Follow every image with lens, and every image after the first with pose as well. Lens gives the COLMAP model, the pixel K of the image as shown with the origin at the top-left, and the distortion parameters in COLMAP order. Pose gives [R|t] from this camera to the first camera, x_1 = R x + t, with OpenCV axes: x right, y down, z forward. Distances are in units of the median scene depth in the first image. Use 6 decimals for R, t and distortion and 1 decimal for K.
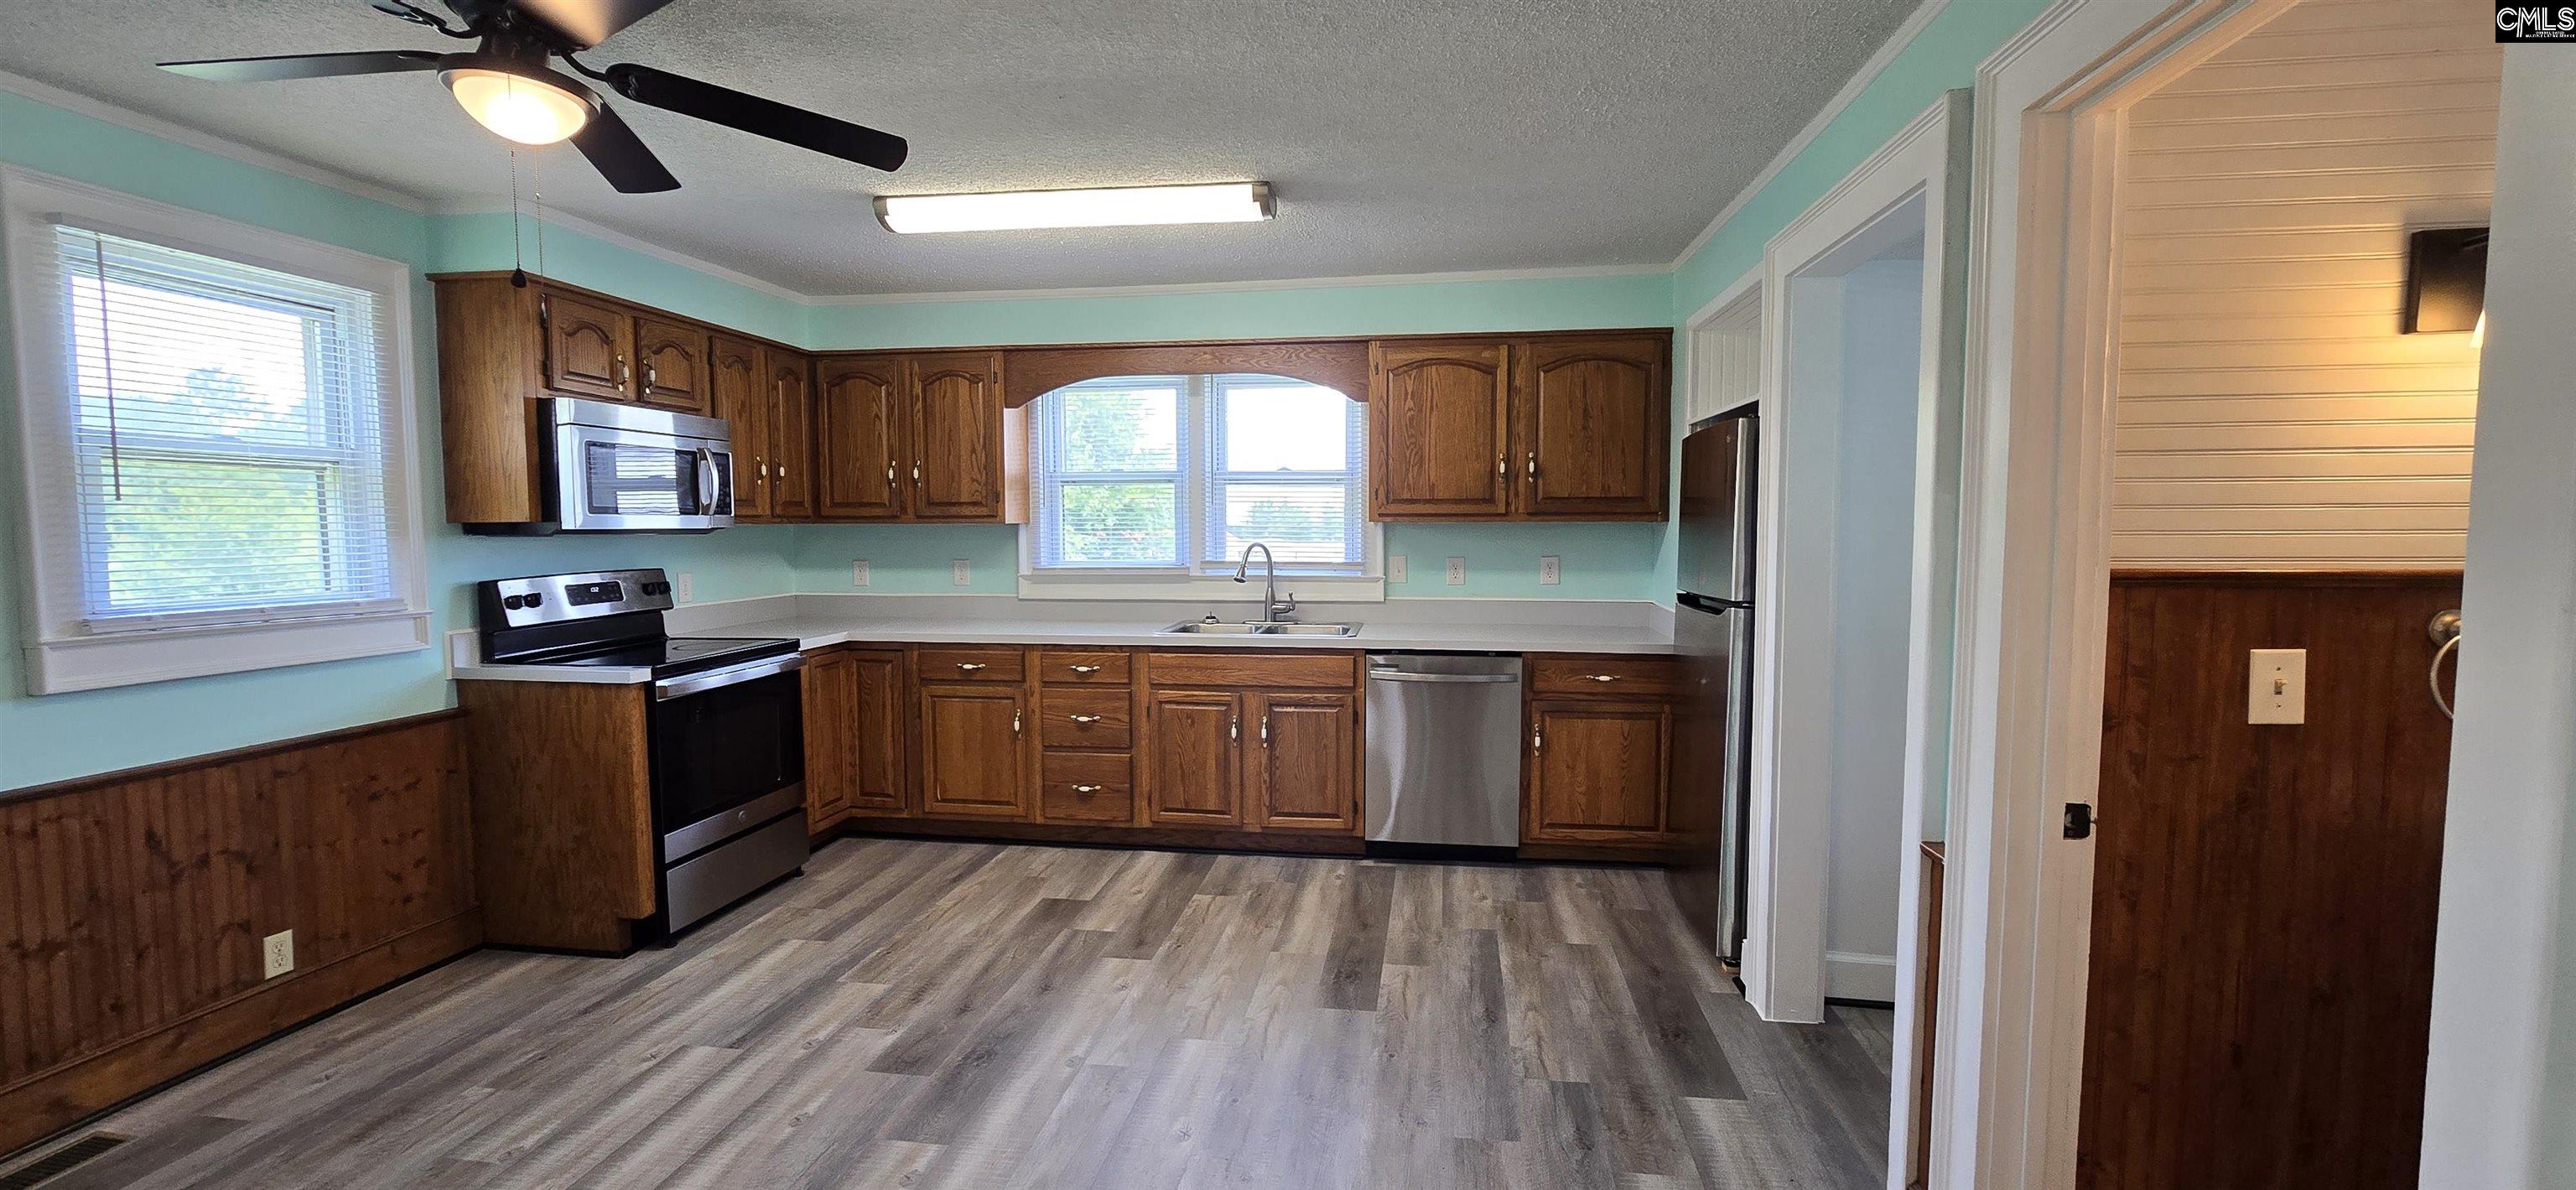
lens RADIAL K [[1046.7, 0, 1280.0], [0, 1046.7, 597.7], [0, 0, 1]] dist [-0.001728, -0.000164]
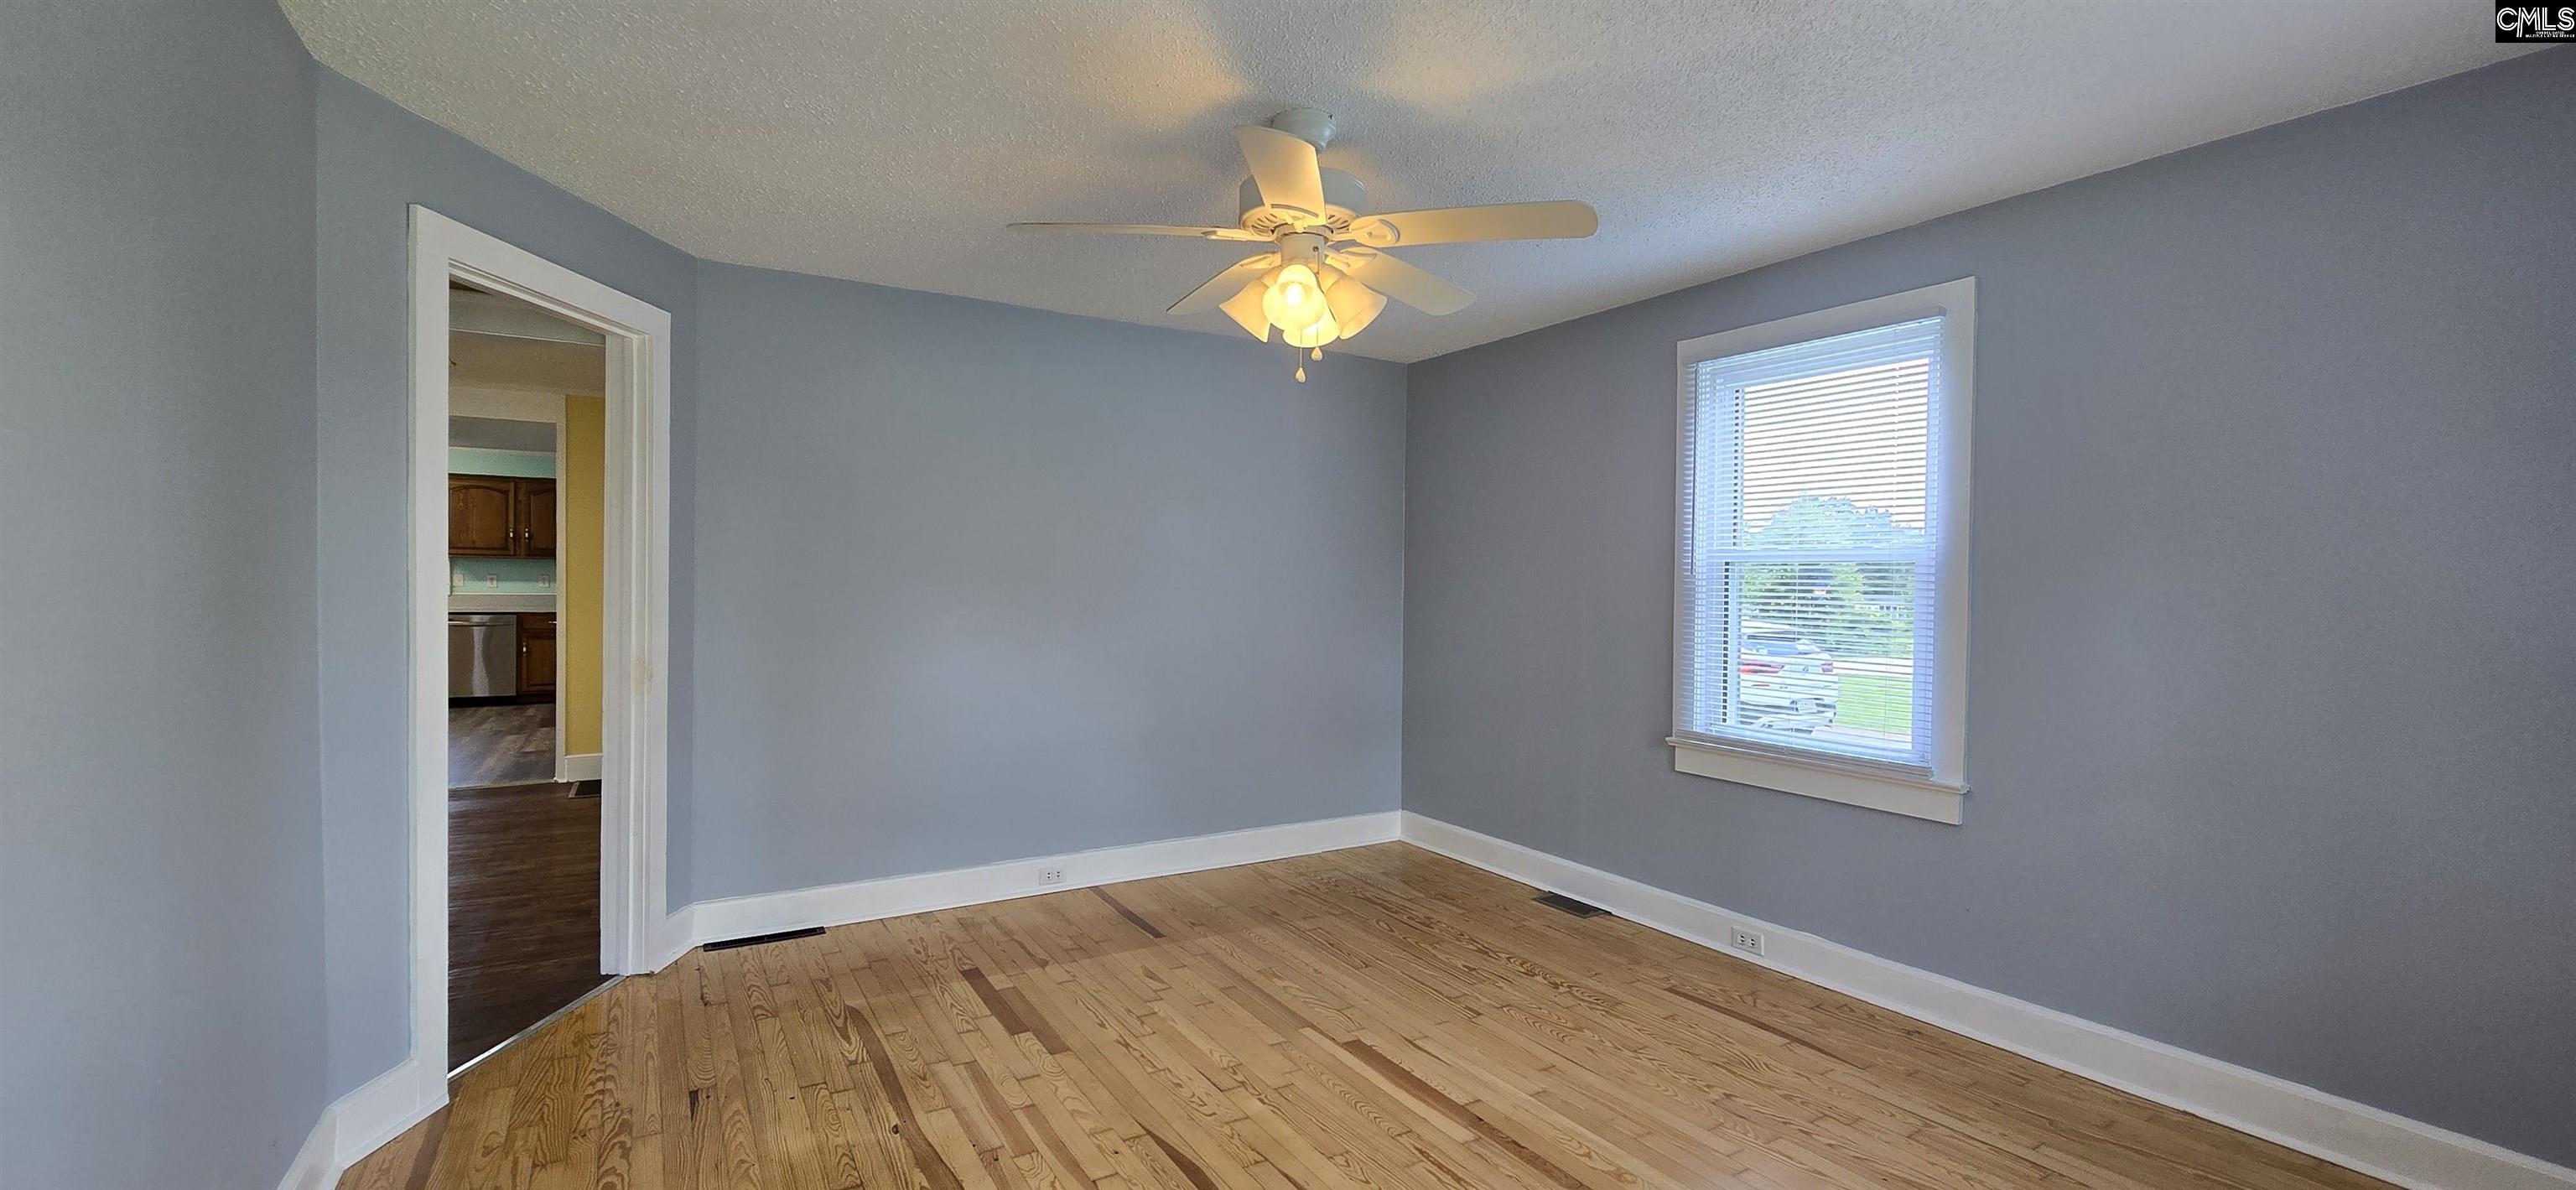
lens RADIAL K [[1046.7, 0, 1282.0], [0, 1046.7, 592.4], [0, 0, 1]] dist [-0.001728, -0.000164]
pose [[0.765815, 0.003255, 0.643052, 0.037219], [0.030853, 0.998650, -0.041799, 0.176015], [-0.642320, 0.051850, 0.764681, -2.152252]]
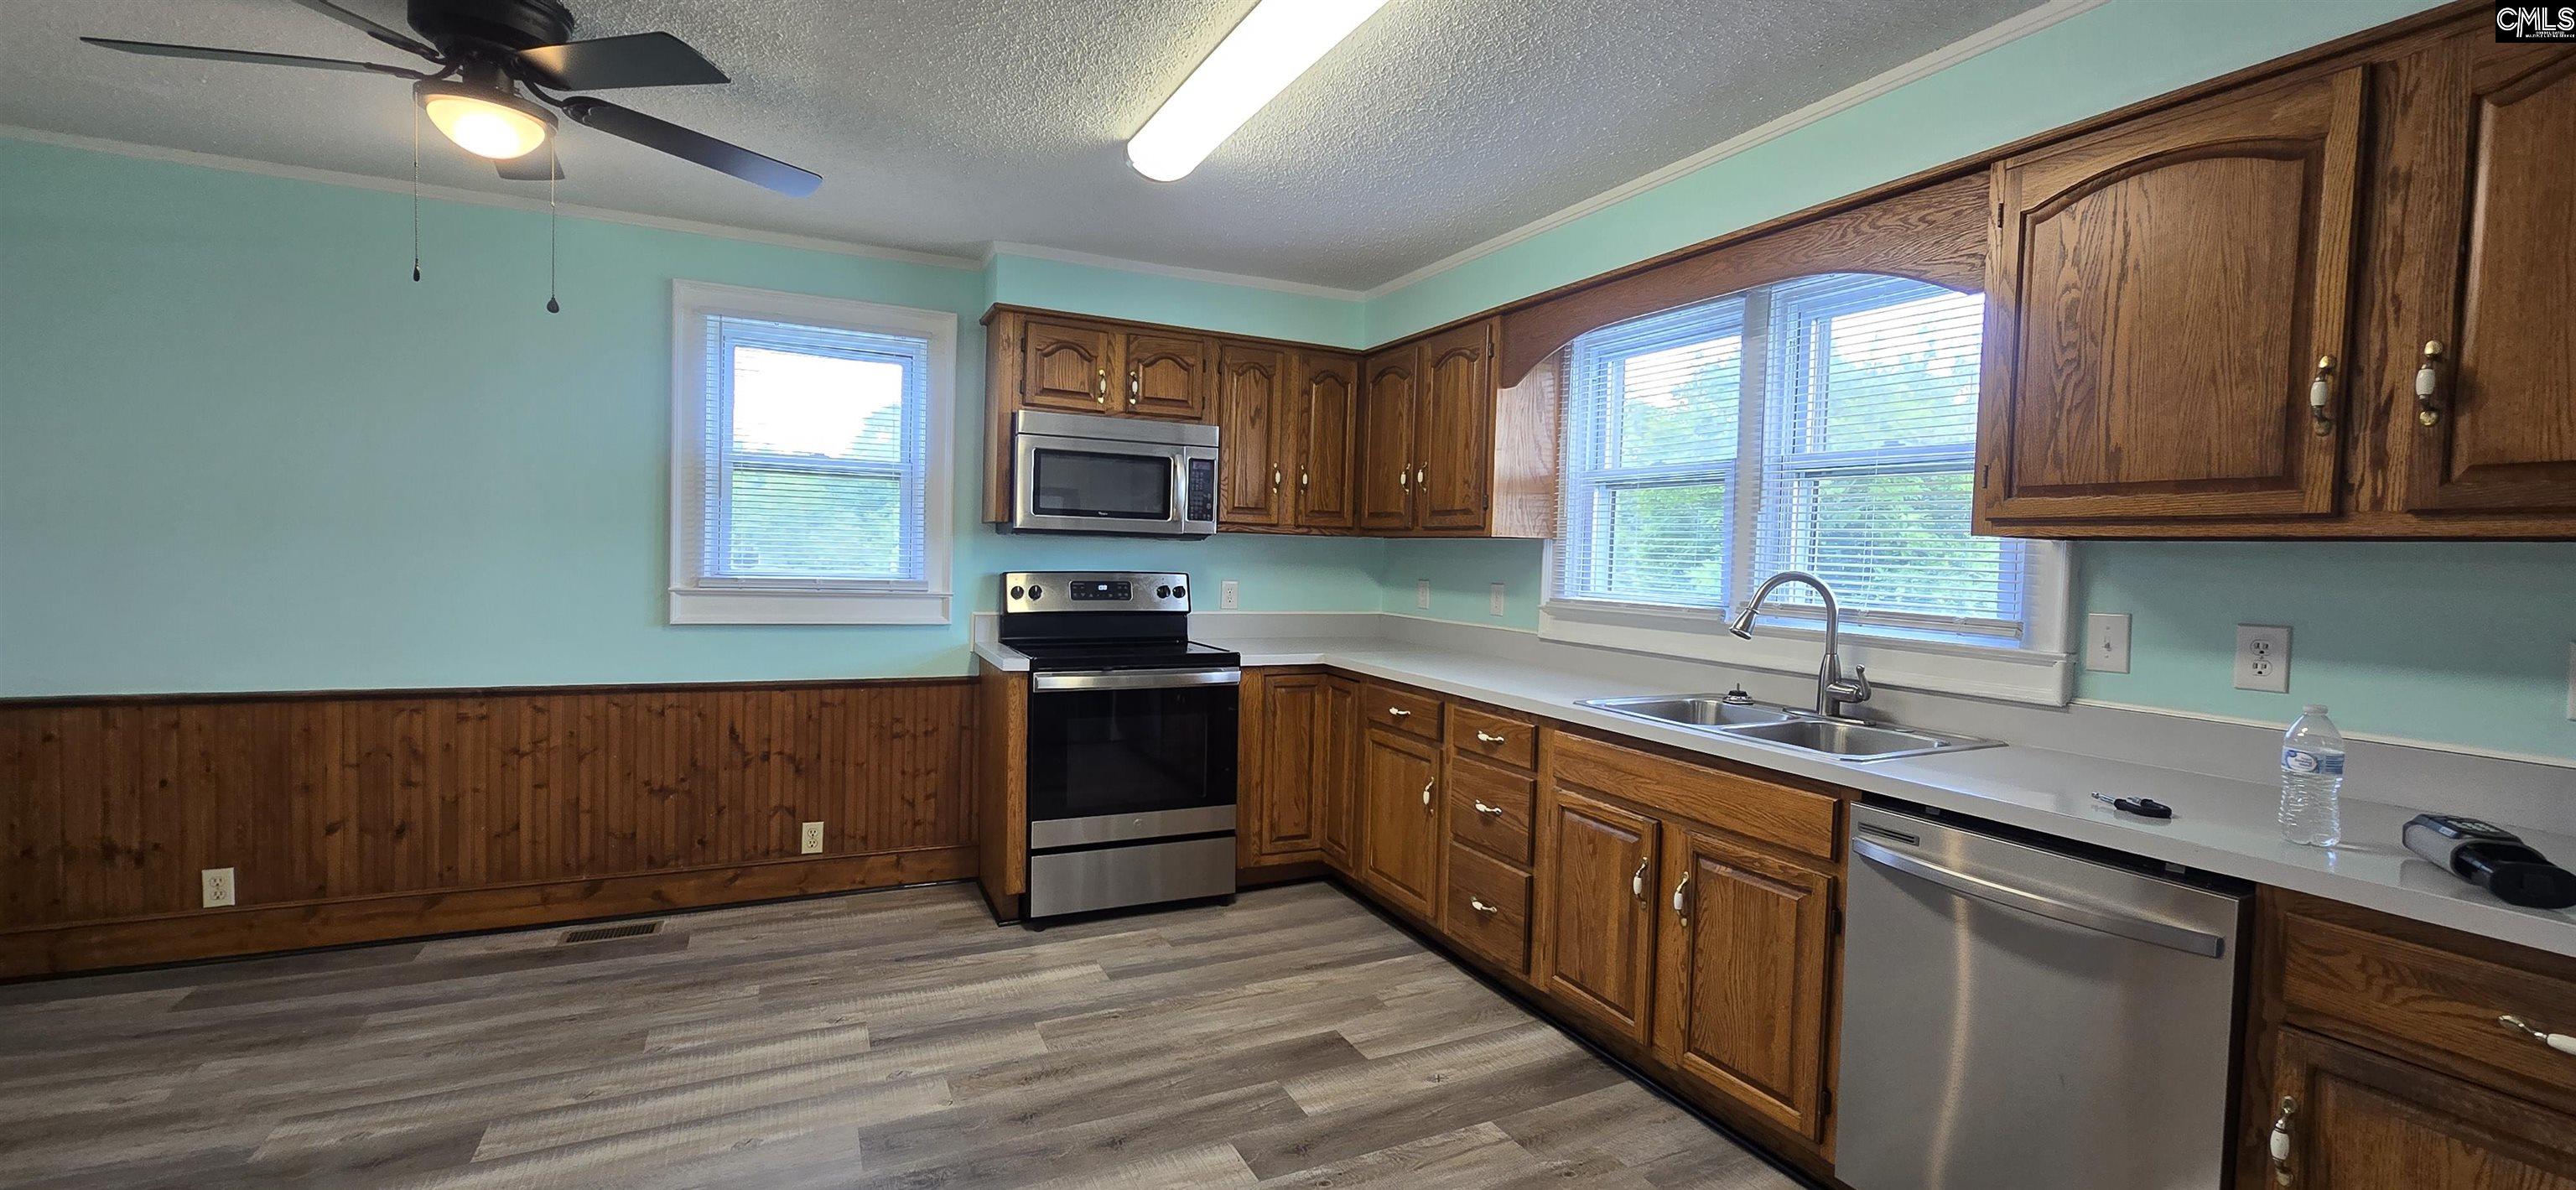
lens RADIAL K [[1046.7, 0, 1290.7], [0, 1046.7, 596.4], [0, 0, 1]] dist [-0.001728, -0.000164]
pose [[0.563935, 0.053942, -0.824056, 0.373083], [-0.088760, 0.996043, 0.004458, -0.021895], [0.821036, 0.070629, 0.566491, 0.562675]]
